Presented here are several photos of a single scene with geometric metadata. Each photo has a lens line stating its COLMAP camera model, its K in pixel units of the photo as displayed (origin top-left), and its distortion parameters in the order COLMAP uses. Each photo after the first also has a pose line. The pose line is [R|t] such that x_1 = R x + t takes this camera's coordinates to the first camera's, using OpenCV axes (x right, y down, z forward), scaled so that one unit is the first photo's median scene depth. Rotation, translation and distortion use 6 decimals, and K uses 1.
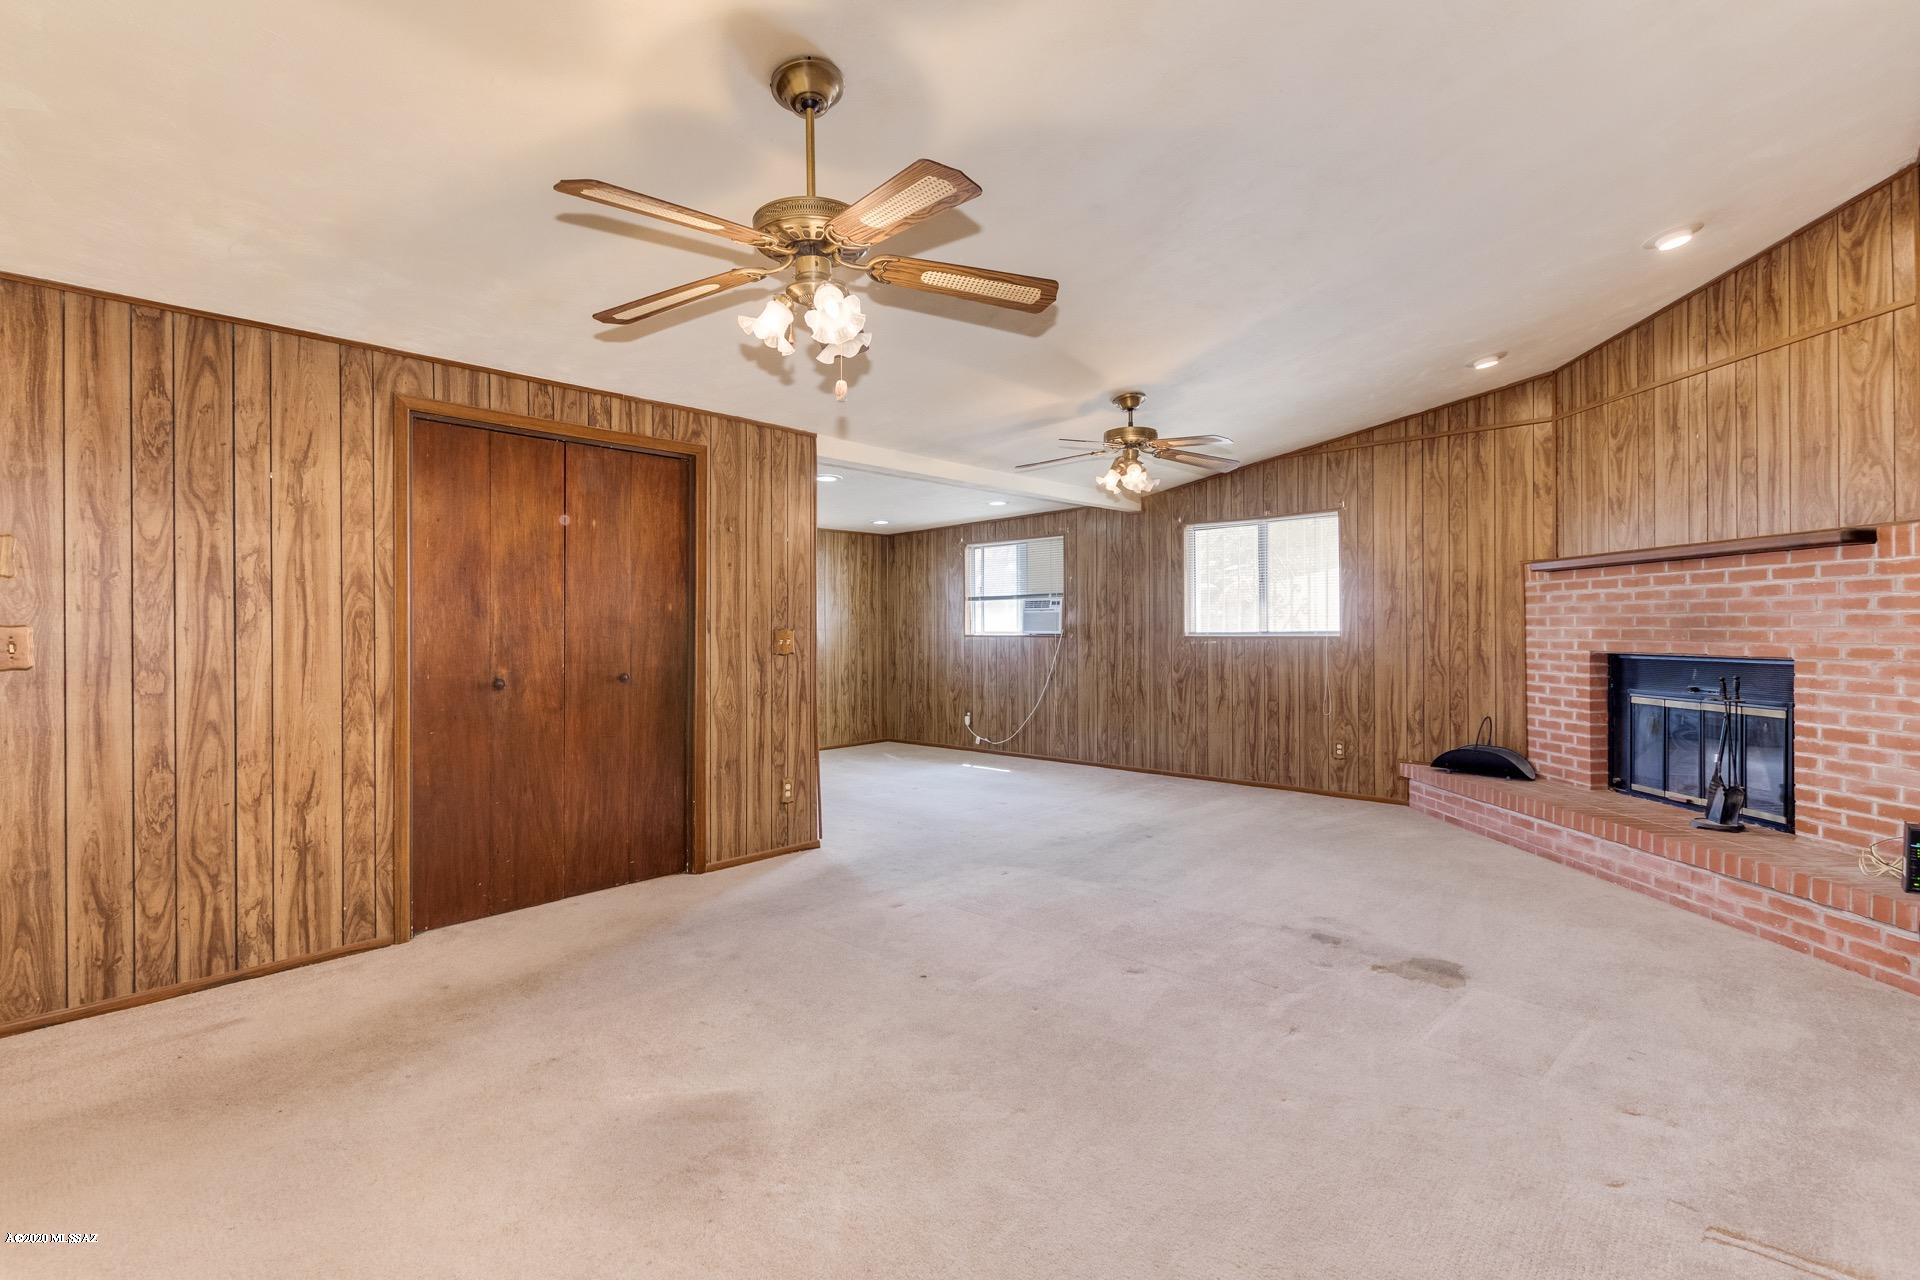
lens RADIAL K [[886.5, 0, 955.3], [0, 886.5, 629.4], [0, 0, 1]] dist [0.012914, -0.006710]
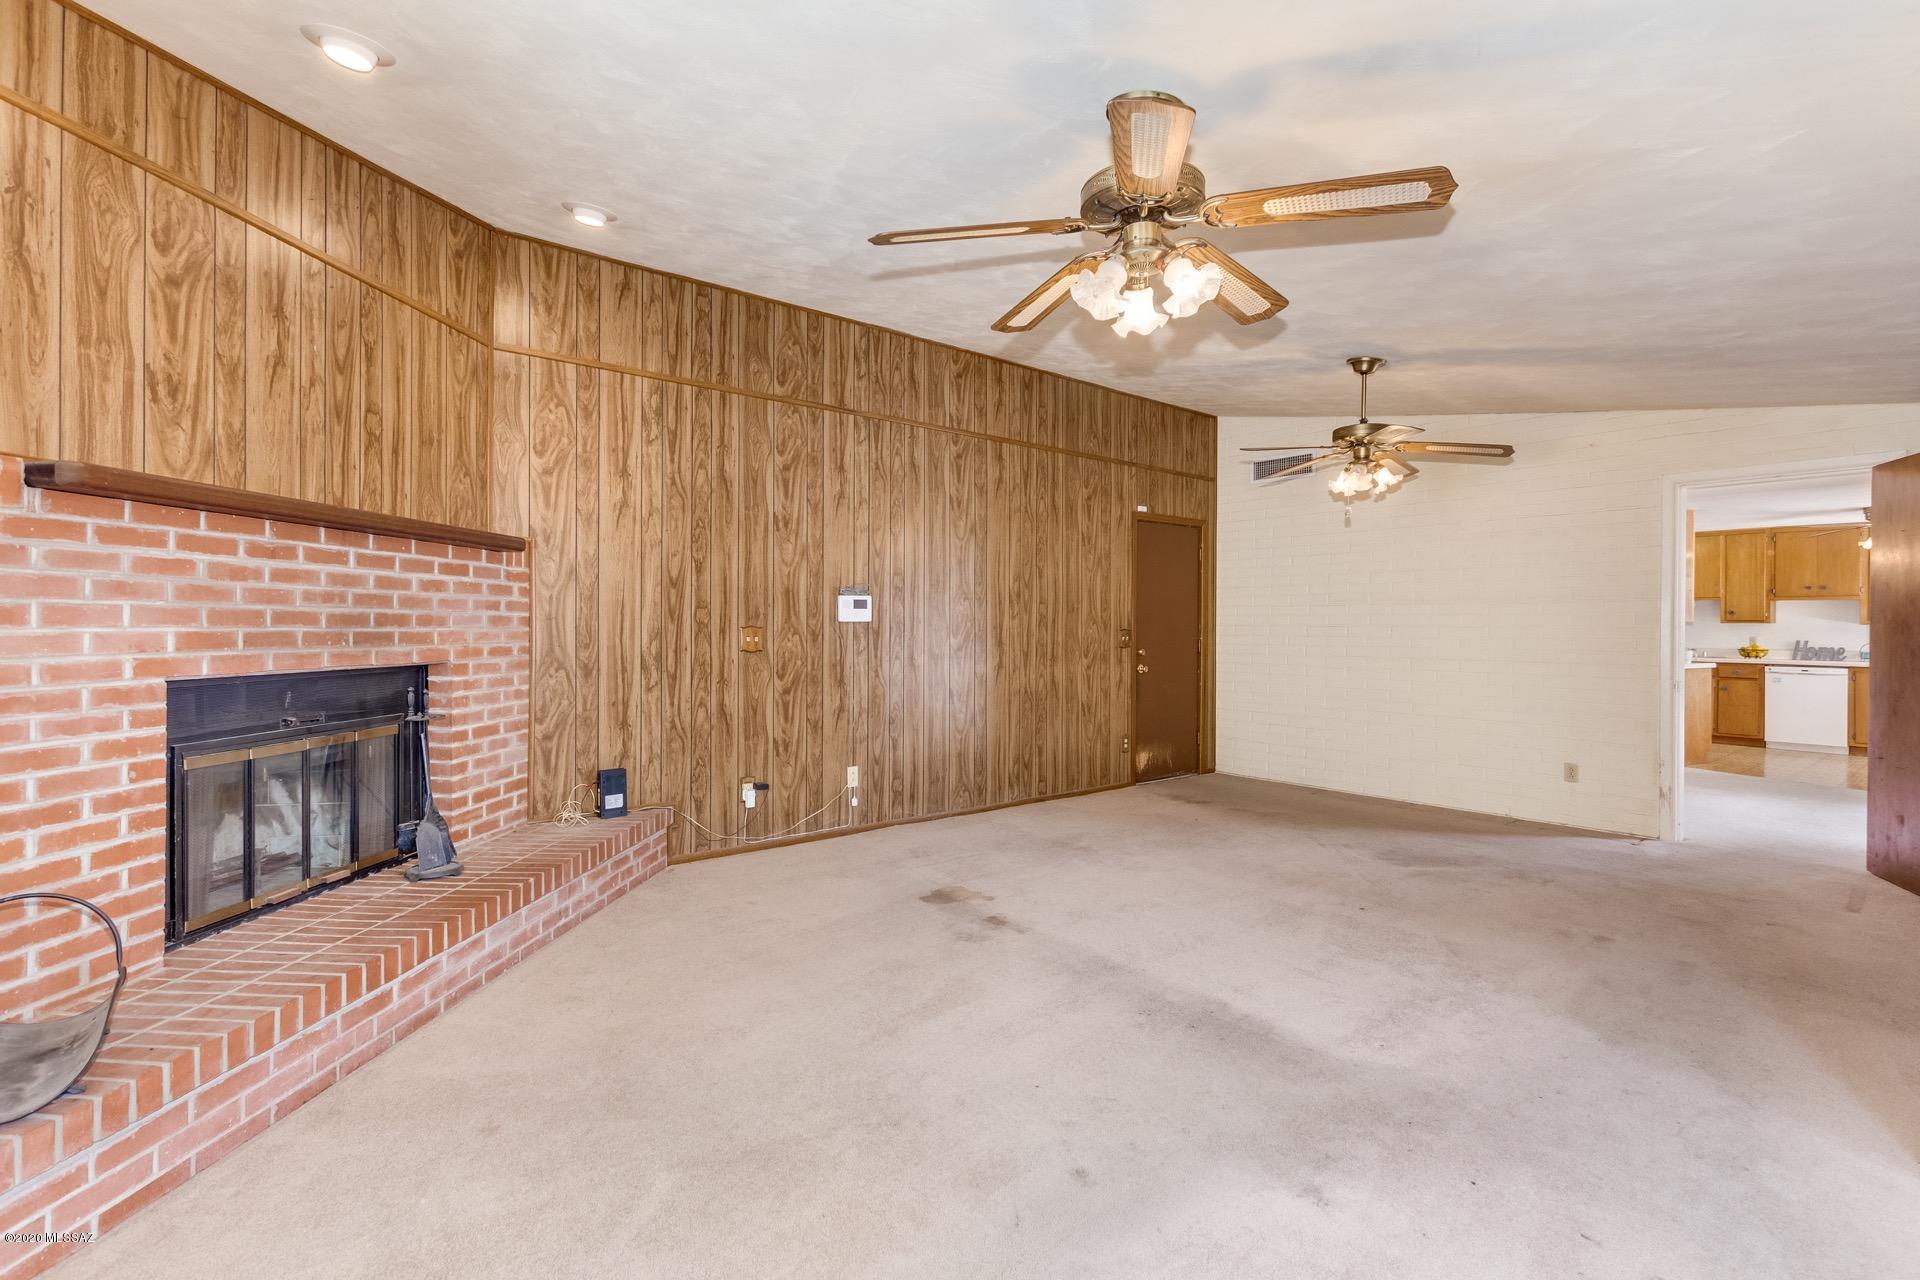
lens RADIAL K [[886.5, 0, 955.3], [0, 886.5, 629.4], [0, 0, 1]] dist [0.012914, -0.006710]
pose [[-0.991554, -0.000889, 0.129692, 0.254572], [-0.000033, 0.999978, 0.006603, -0.005719], [-0.129695, 0.006543, -0.991532, 1.596123]]
